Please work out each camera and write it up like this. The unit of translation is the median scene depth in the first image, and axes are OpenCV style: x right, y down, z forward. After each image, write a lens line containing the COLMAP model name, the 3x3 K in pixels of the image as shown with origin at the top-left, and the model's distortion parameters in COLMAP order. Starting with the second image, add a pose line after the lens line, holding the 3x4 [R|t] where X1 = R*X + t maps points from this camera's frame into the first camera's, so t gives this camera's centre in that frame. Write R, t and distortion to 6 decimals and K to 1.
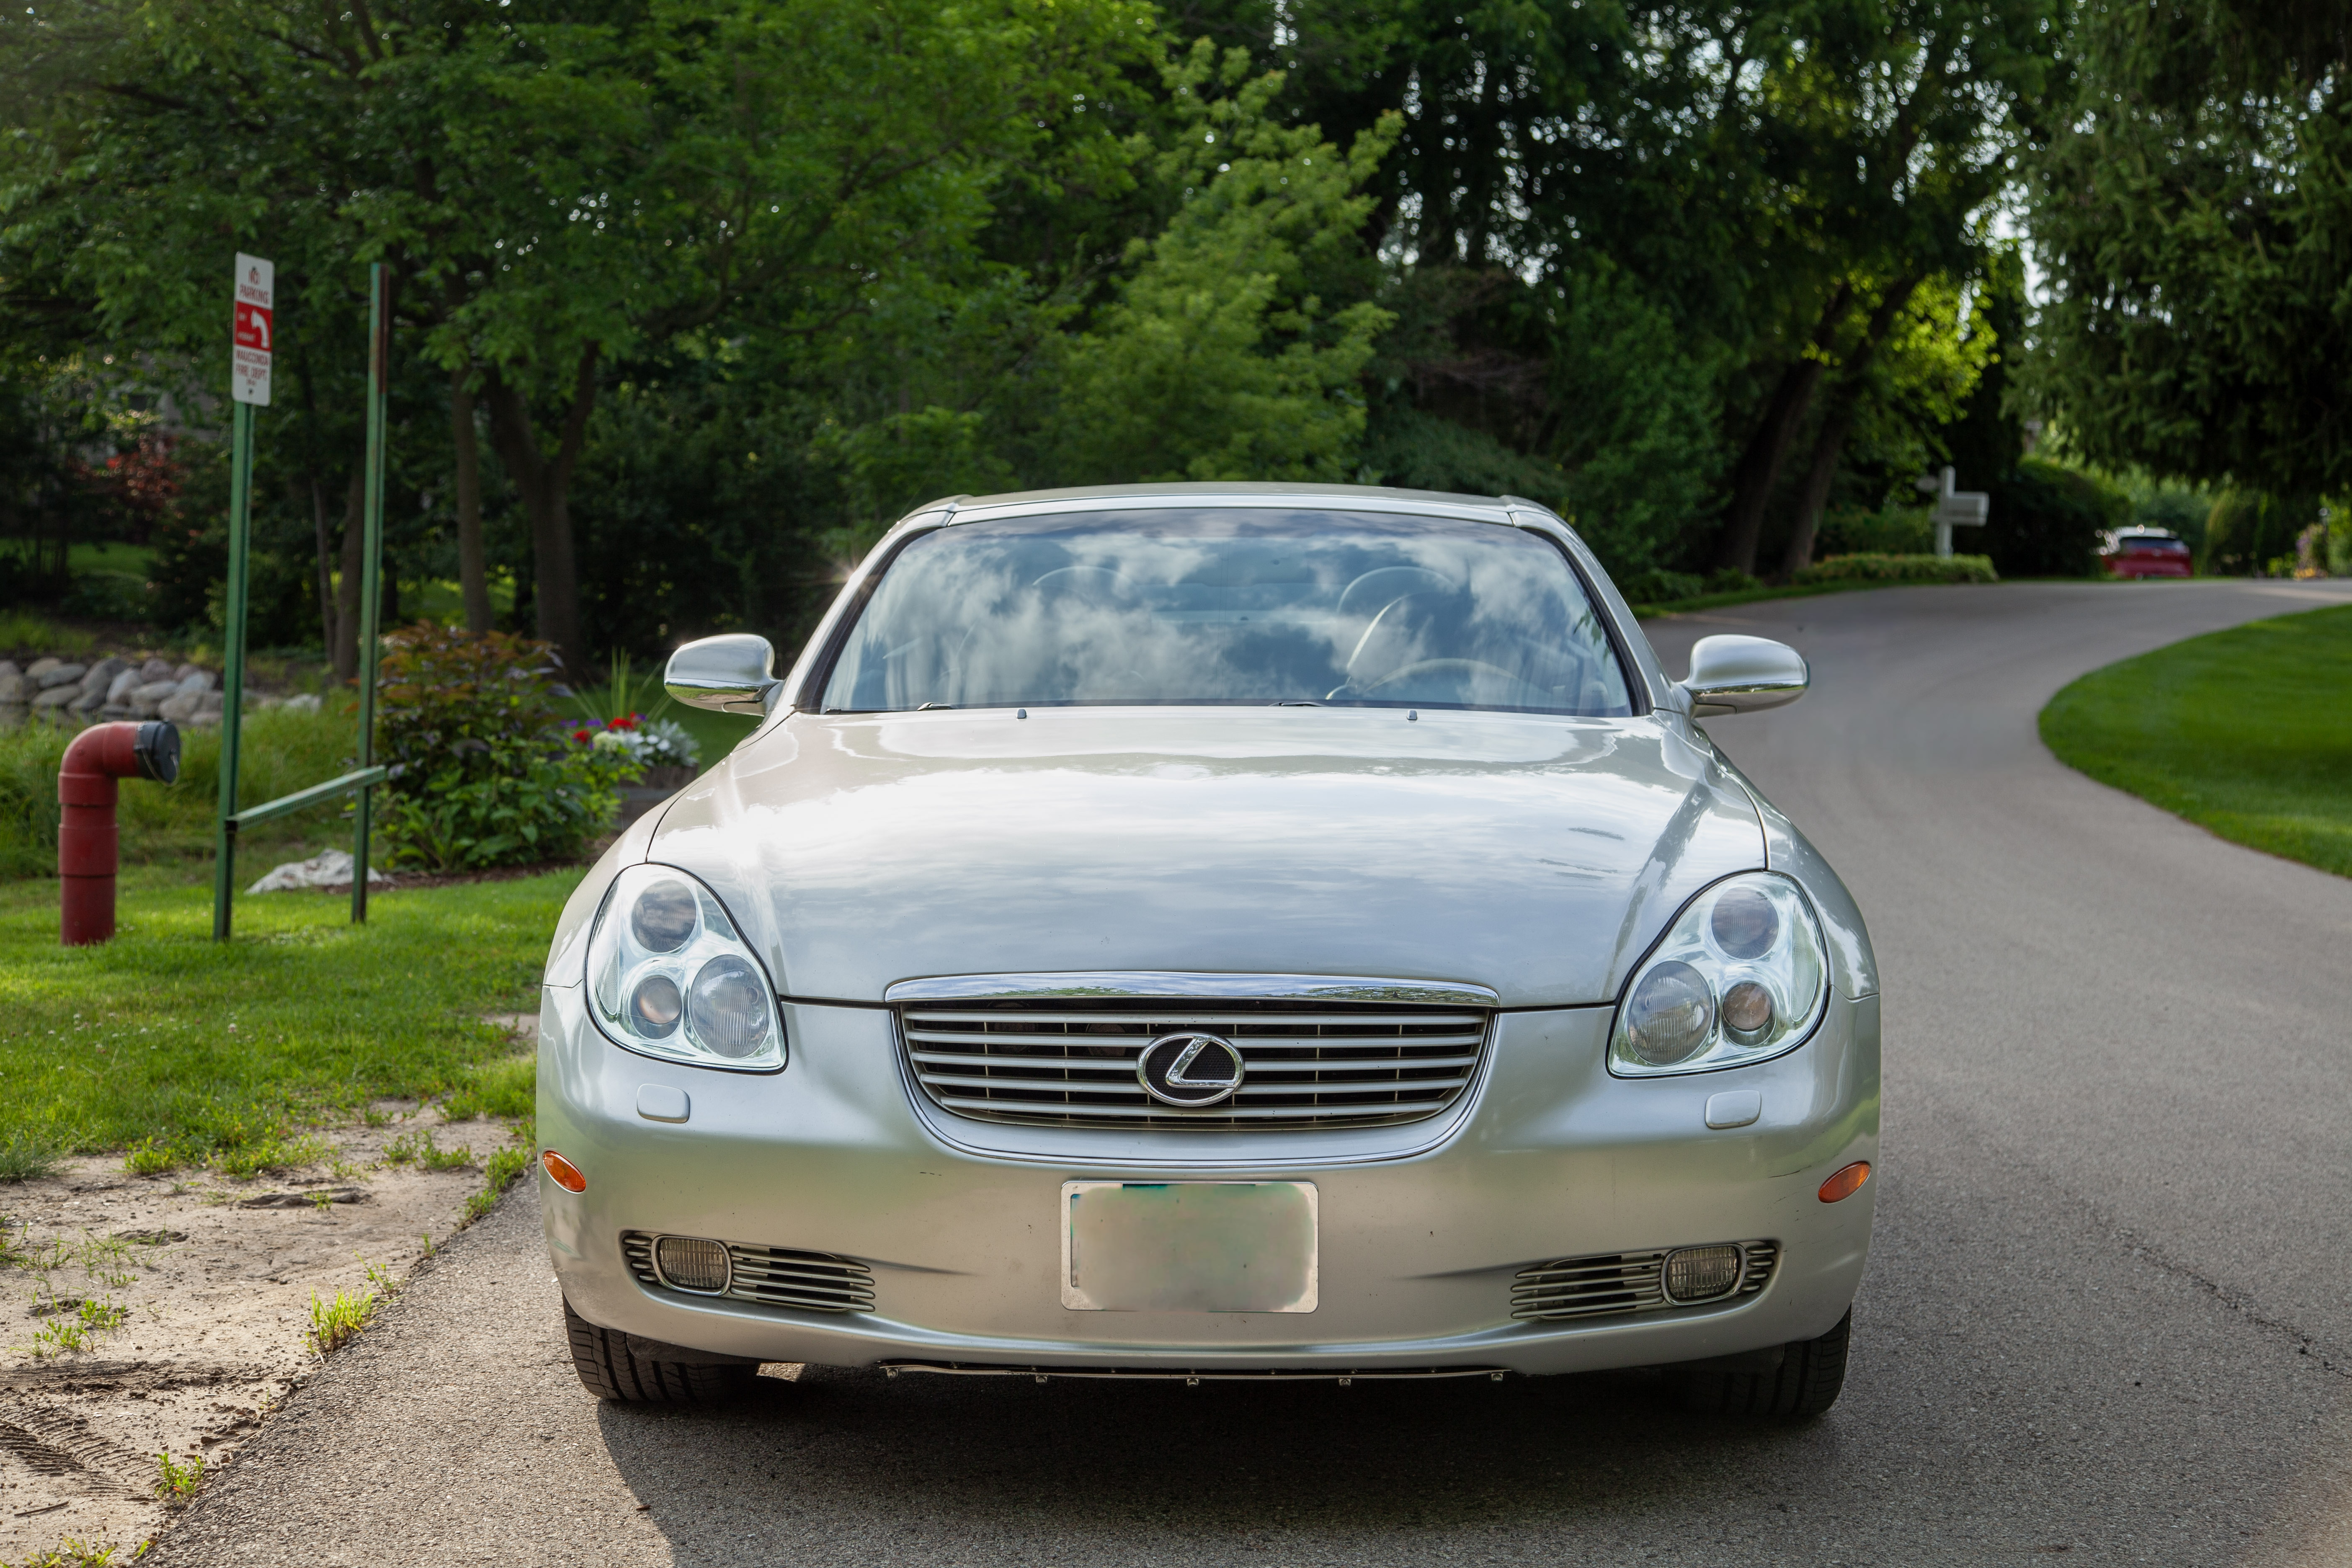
lens RADIAL K [[3580.7, 0, 1239.1], [0, 3580.7, 783.0], [0, 0, 1]] dist [0.224919, 0.015675]
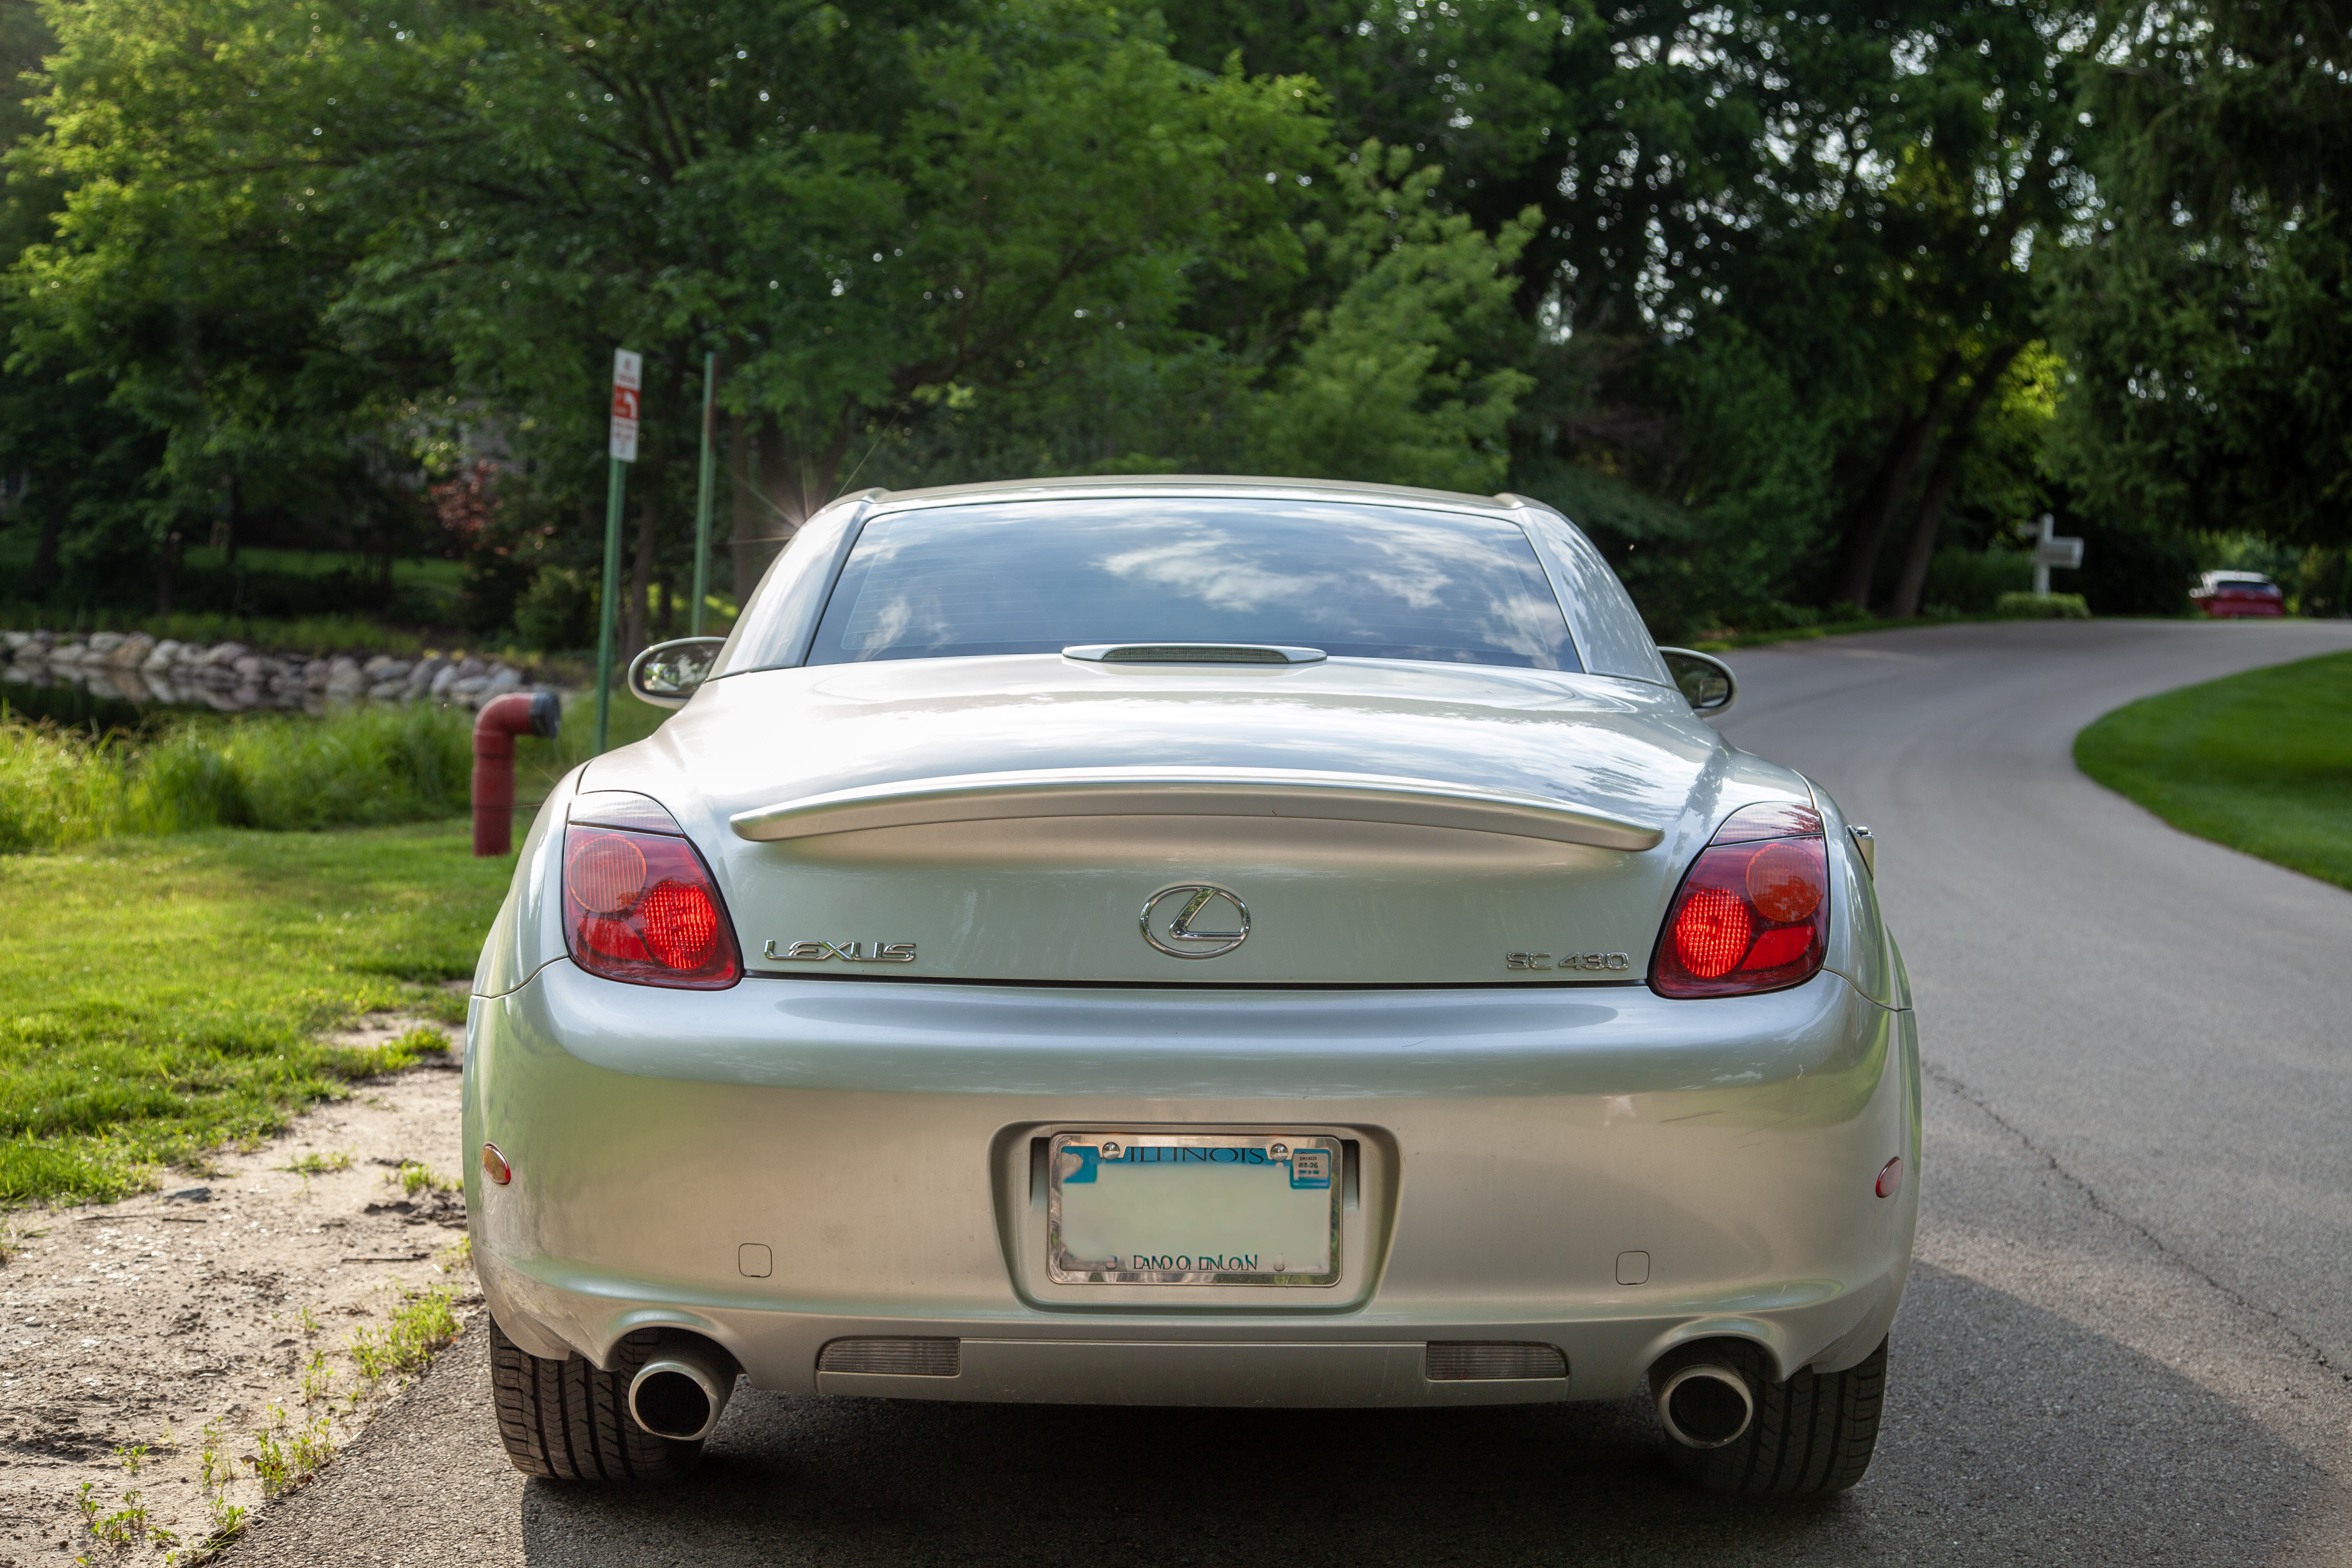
lens RADIAL K [[3678.8, 0, 1179.3], [0, 3678.8, 806.1], [0, 0, 1]] dist [0.173531, 0.125552]
pose [[0.996908, 0.020750, -0.075788, 0.022166], [-0.020987, 0.999777, -0.002338, 0.012596], [0.075723, 0.003922, 0.997121, -0.191919]]
